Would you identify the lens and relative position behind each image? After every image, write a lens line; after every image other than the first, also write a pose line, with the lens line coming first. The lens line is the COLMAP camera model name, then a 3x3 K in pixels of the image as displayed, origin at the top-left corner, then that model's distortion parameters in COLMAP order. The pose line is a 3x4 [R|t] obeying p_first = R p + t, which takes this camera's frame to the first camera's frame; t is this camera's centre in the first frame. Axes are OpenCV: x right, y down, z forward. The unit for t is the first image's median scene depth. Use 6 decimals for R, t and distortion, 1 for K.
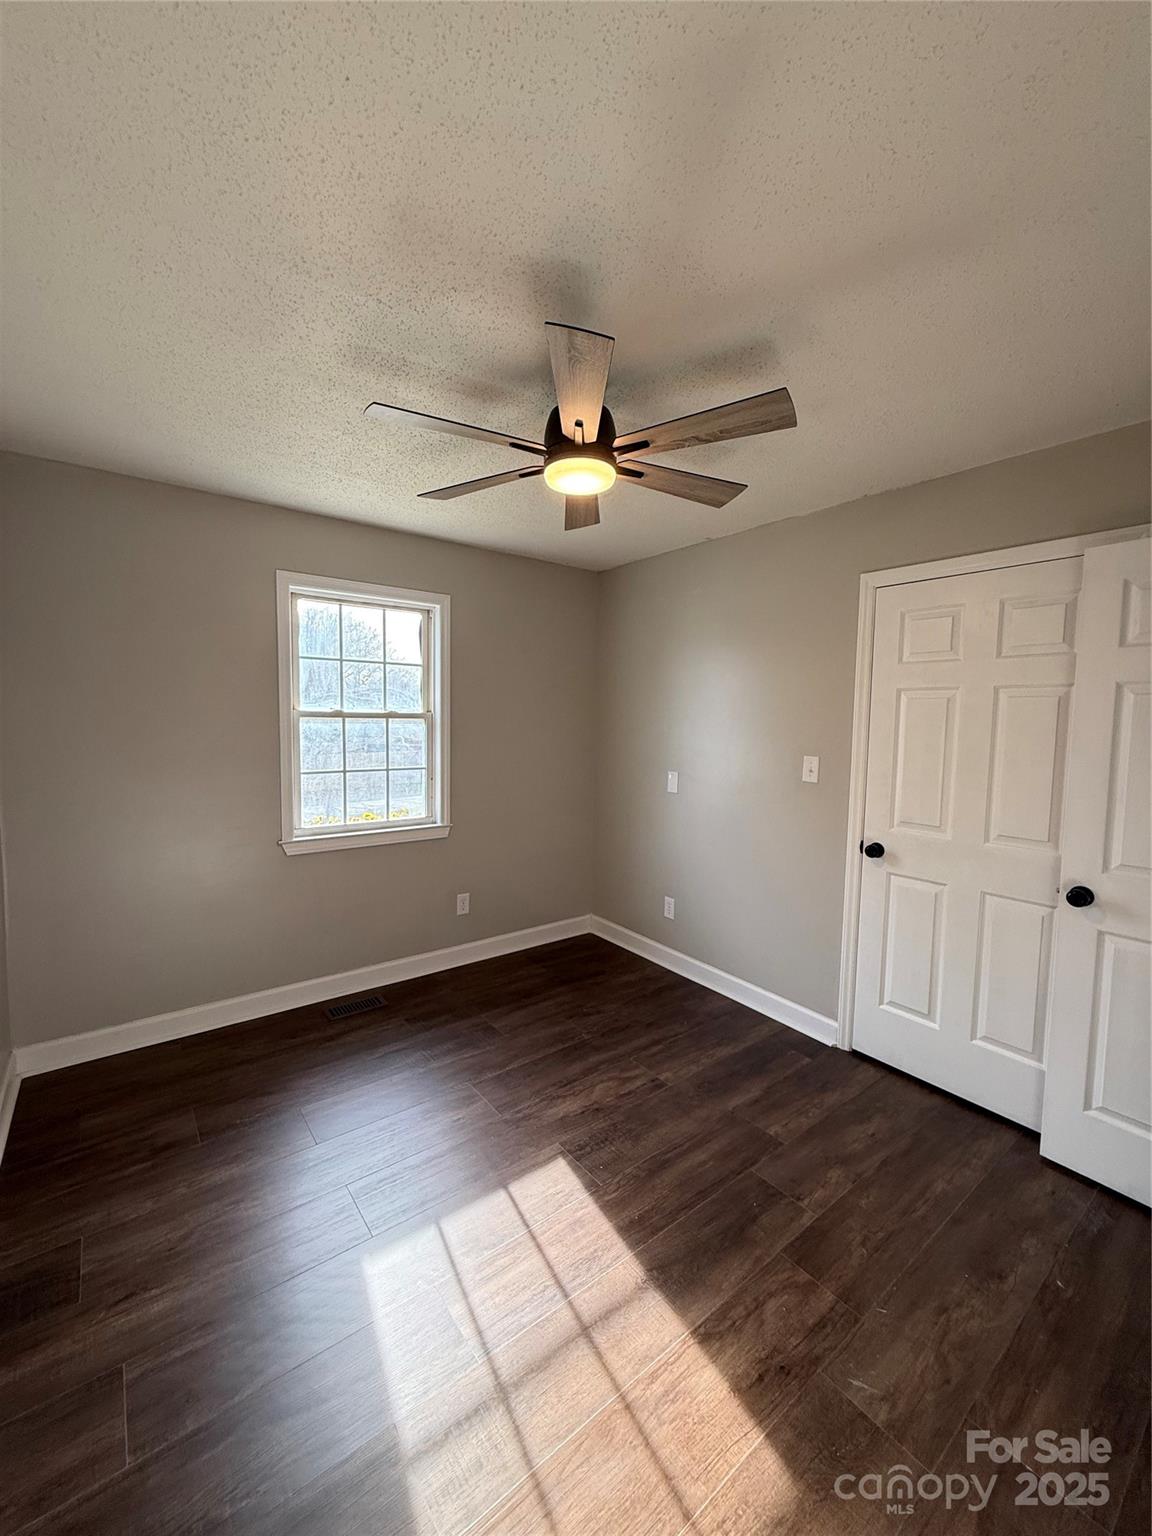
lens RADIAL K [[617.3, 0, 570.6], [0, 617.3, 769.5], [0, 0, 1]] dist [-0.000657, -0.000973]
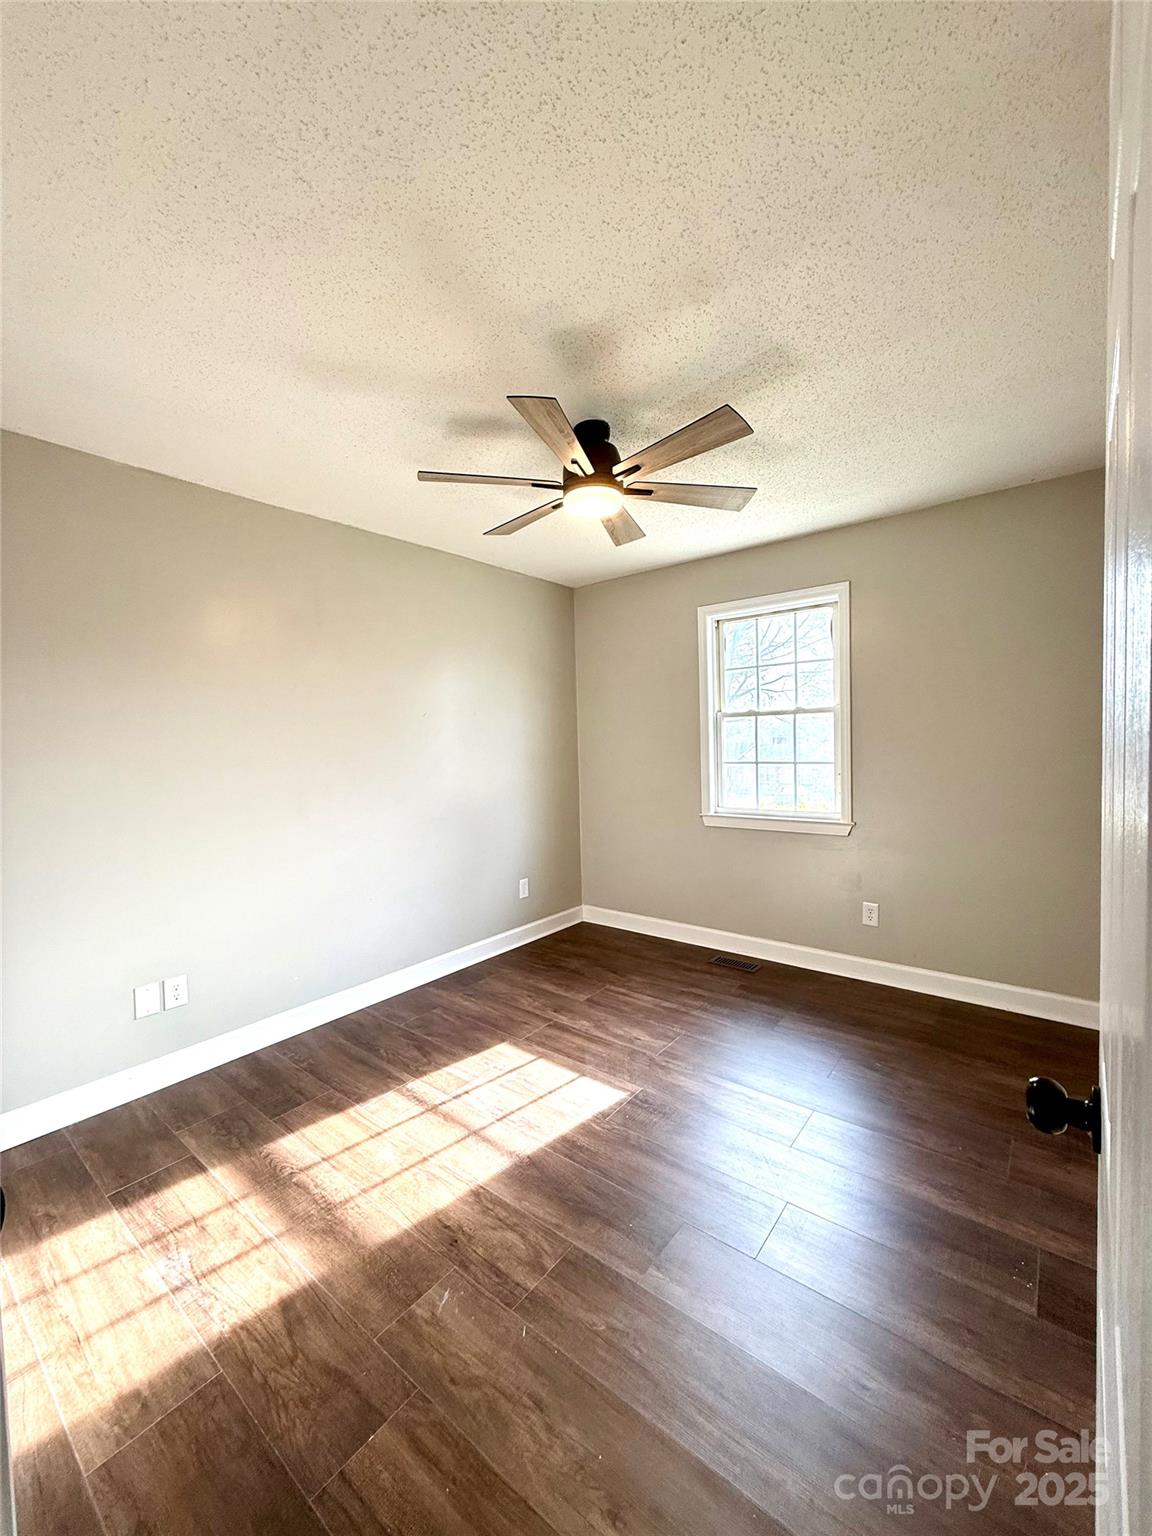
lens RADIAL K [[617.3, 0, 576.3], [0, 617.3, 772.6], [0, 0, 1]] dist [-0.000657, -0.000973]
pose [[0.222786, 0.029314, -0.974426, 1.348880], [-0.049604, 0.998594, 0.018700, 0.033820], [0.973604, 0.044170, 0.223927, 0.814402]]
